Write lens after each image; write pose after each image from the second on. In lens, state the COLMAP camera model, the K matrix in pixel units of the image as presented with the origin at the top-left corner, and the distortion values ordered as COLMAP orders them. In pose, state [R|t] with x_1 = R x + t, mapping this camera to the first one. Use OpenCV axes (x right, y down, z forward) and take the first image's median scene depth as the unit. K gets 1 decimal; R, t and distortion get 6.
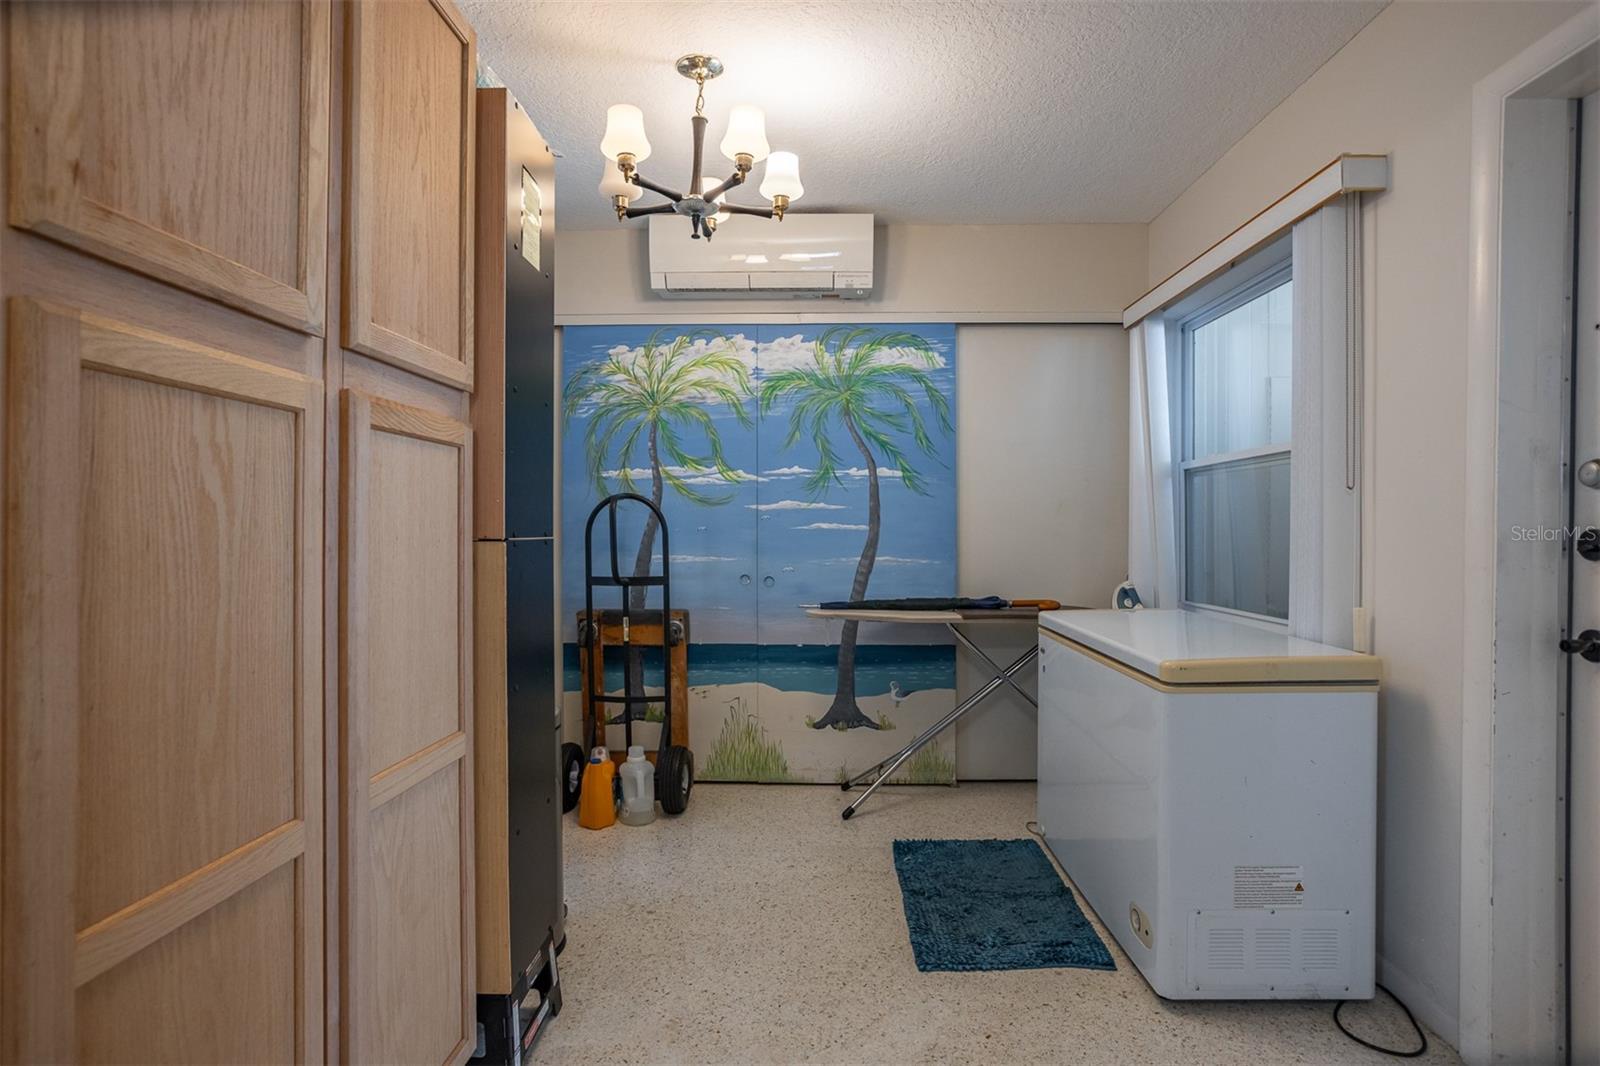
lens RADIAL K [[819.8, 0, 798.8], [0, 819.8, 529.1], [0, 0, 1]] dist [0.001249, 0.000207]
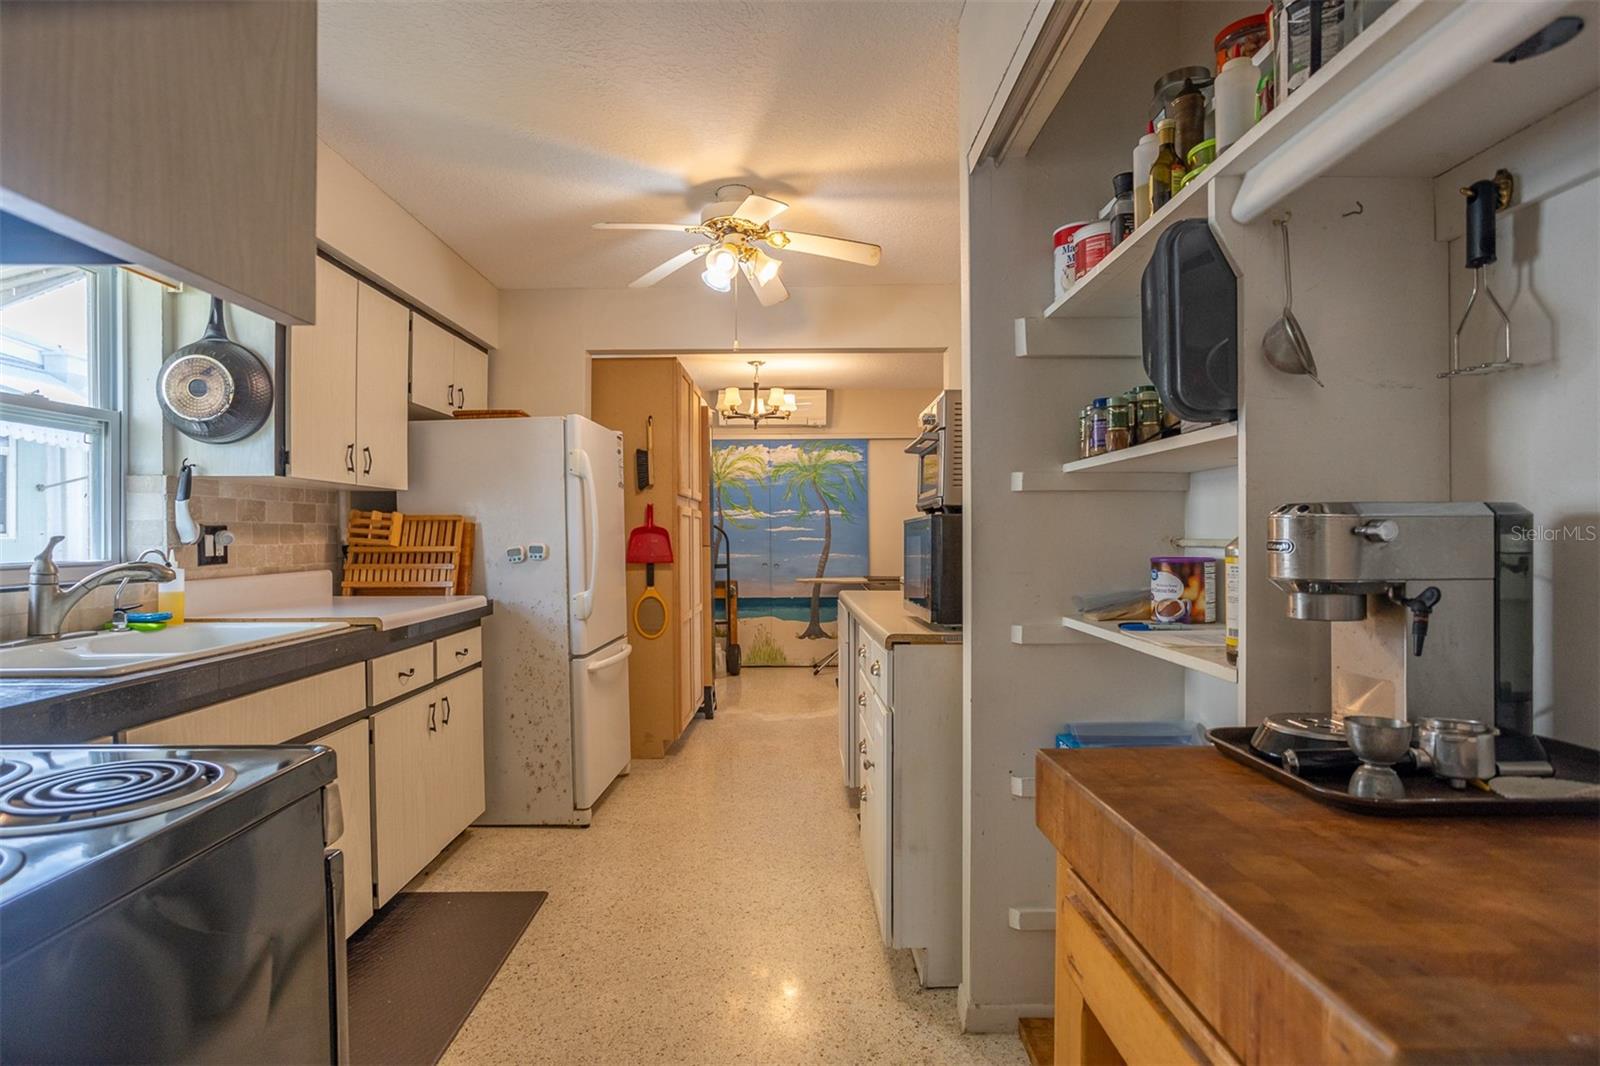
lens RADIAL K [[819.8, 0, 800.9], [0, 819.8, 535.1], [0, 0, 1]] dist [0.001249, 0.000207]
pose [[0.999010, -0.008876, 0.043585, -0.063973], [0.008929, 0.999960, -0.001028, -0.011265], [-0.043574, 0.001417, 0.999049, -1.028814]]
